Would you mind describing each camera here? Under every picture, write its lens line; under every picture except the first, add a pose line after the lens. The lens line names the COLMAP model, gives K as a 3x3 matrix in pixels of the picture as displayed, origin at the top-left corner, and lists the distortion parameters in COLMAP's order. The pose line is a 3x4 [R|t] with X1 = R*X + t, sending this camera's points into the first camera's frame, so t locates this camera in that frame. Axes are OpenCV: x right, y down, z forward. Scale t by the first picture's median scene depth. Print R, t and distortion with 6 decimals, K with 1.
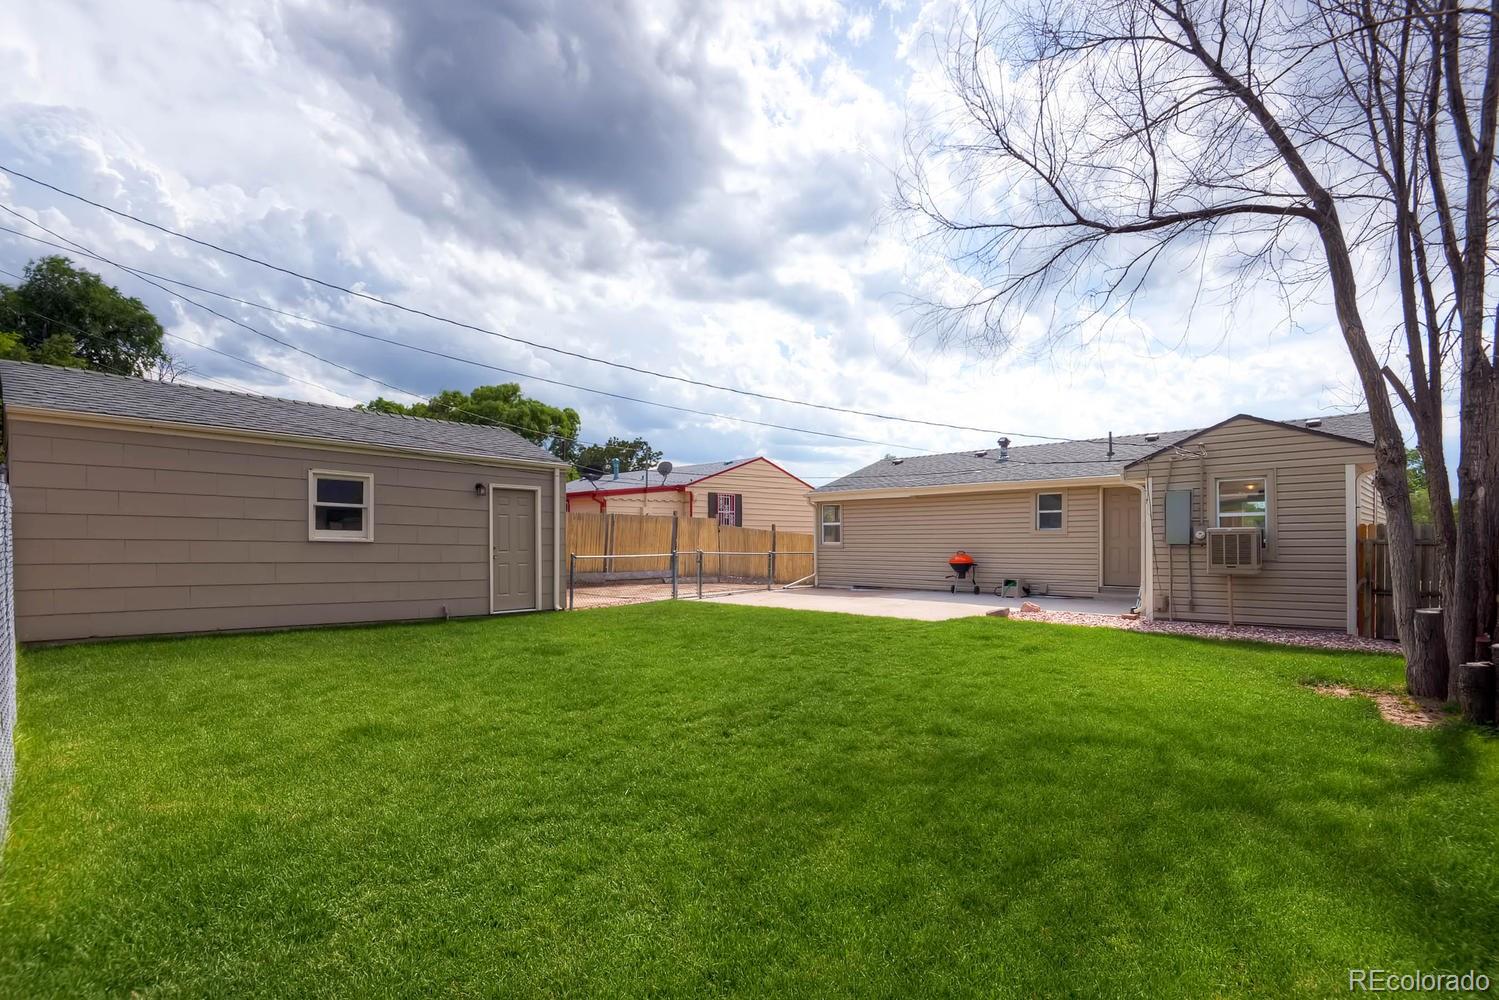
lens RADIAL K [[712.7, 0, 750.5], [0, 712.7, 543.9], [0, 0, 1]] dist [-0.000725, -0.000241]
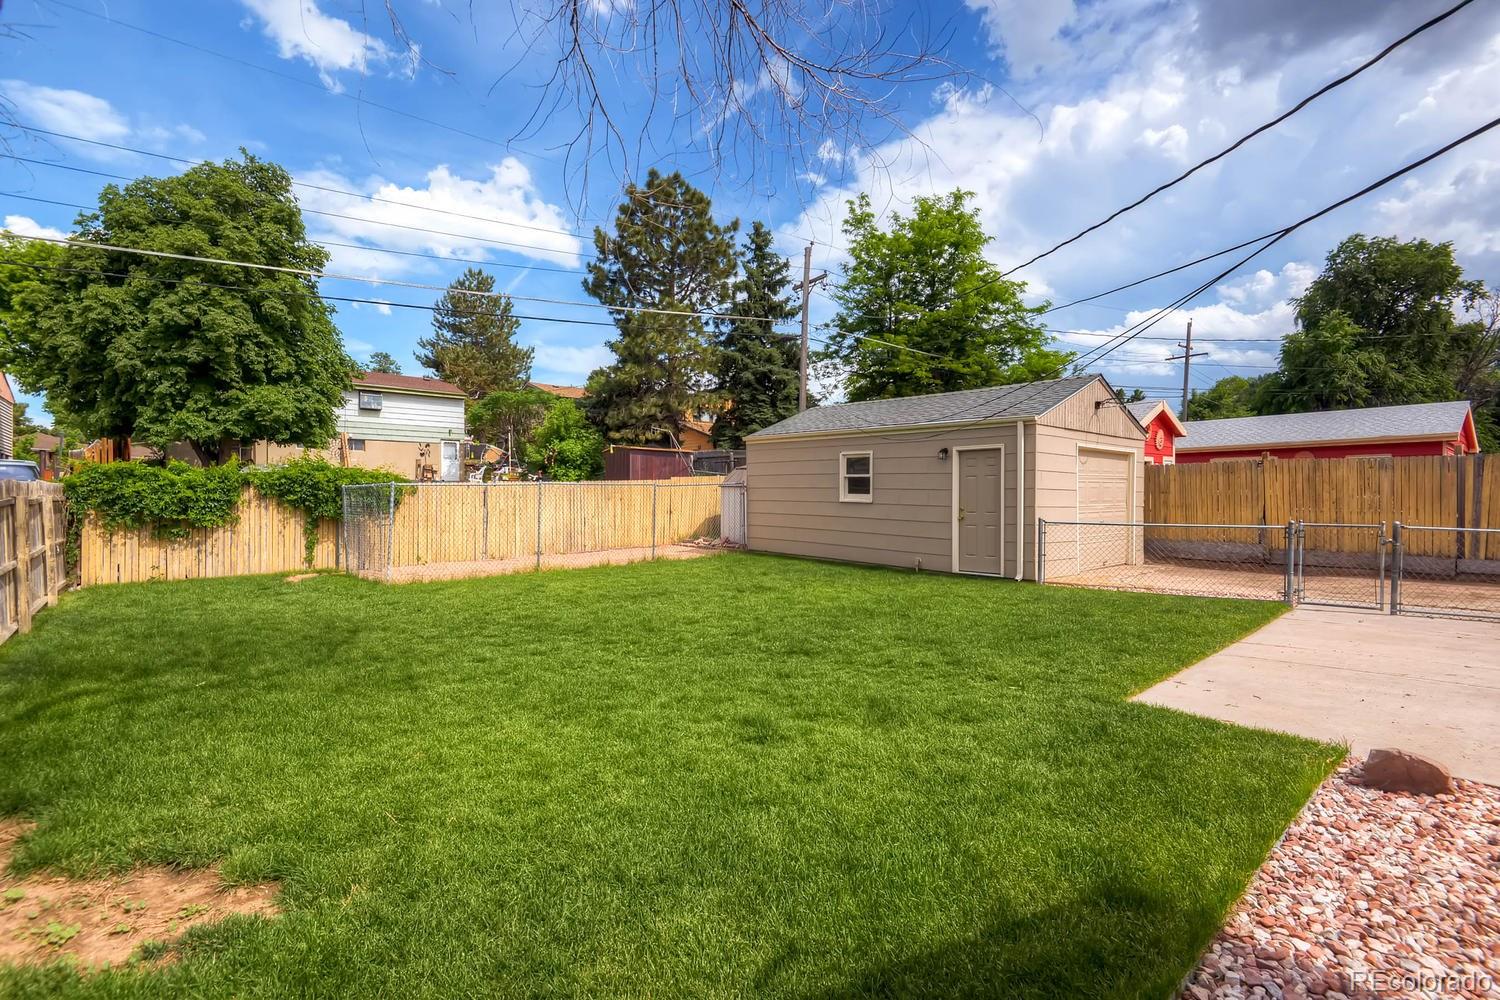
lens RADIAL K [[693.8, 0, 753.2], [0, 693.8, 500.5], [0, 0, 1]] dist [-0.001803, -0.000518]
pose [[-0.109531, 0.002779, -0.993979, 0.767629], [-0.003285, 0.999990, 0.003158, -0.010075], [0.993978, 0.003612, -0.109521, 0.936009]]
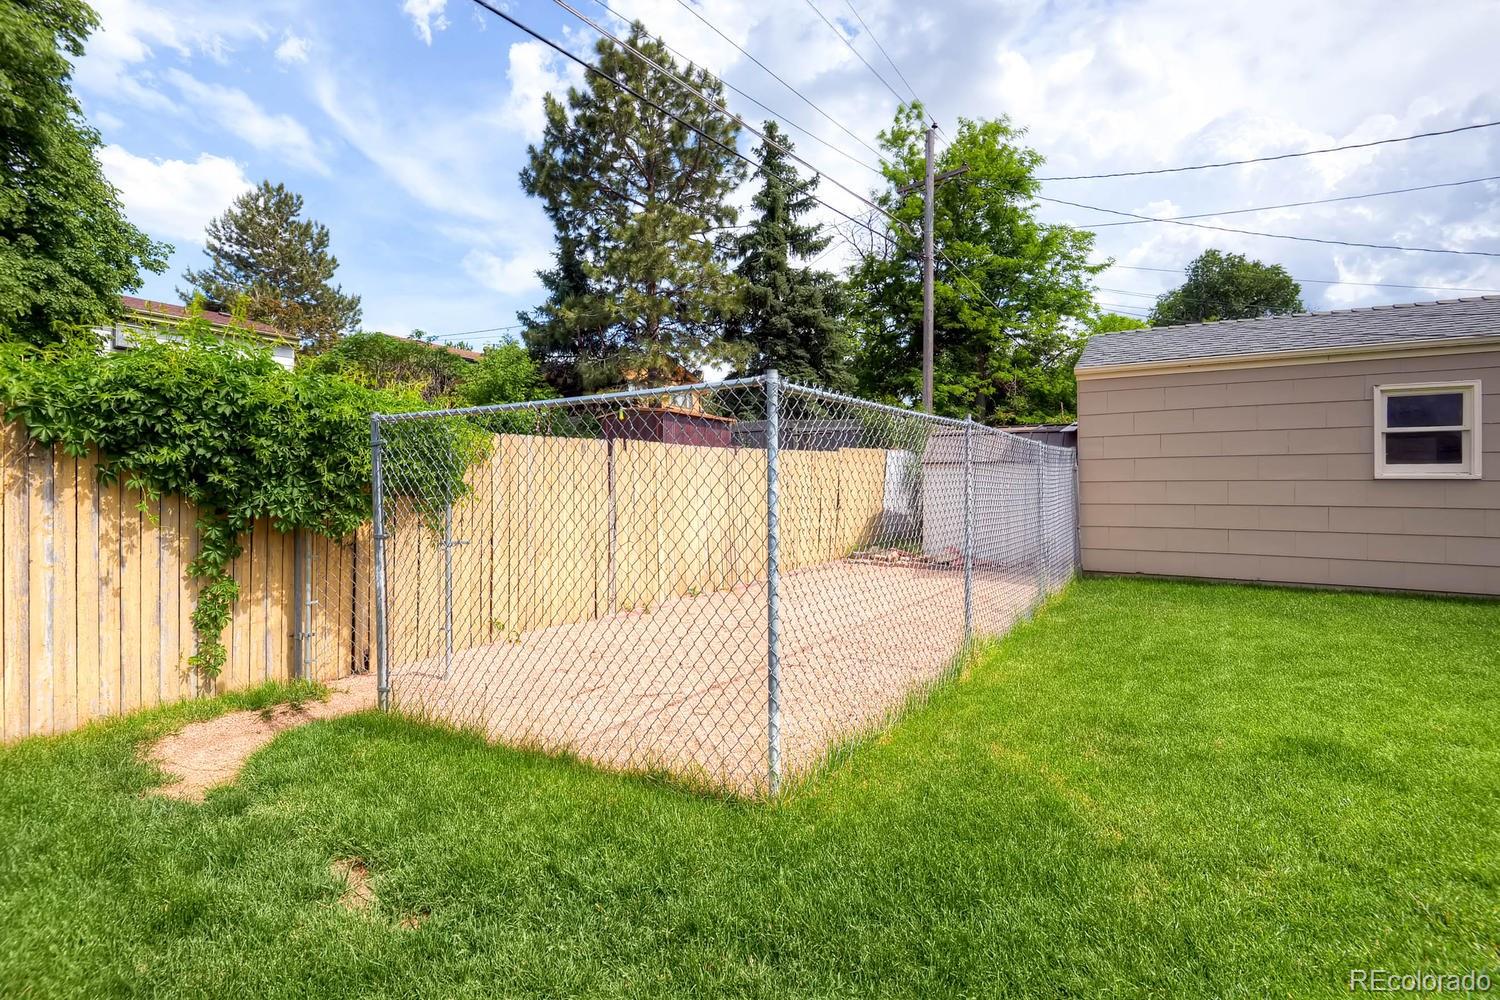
lens RADIAL K [[695.0, 0, 743.6], [0, 695.0, 490.7], [0, 0, 1]] dist [-0.013356, -0.000999]
pose [[0.179905, -0.015099, -0.983568, -0.006864], [0.004237, 0.999885, -0.014575, 0.016237], [0.983675, -0.001546, 0.179948, 0.178456]]
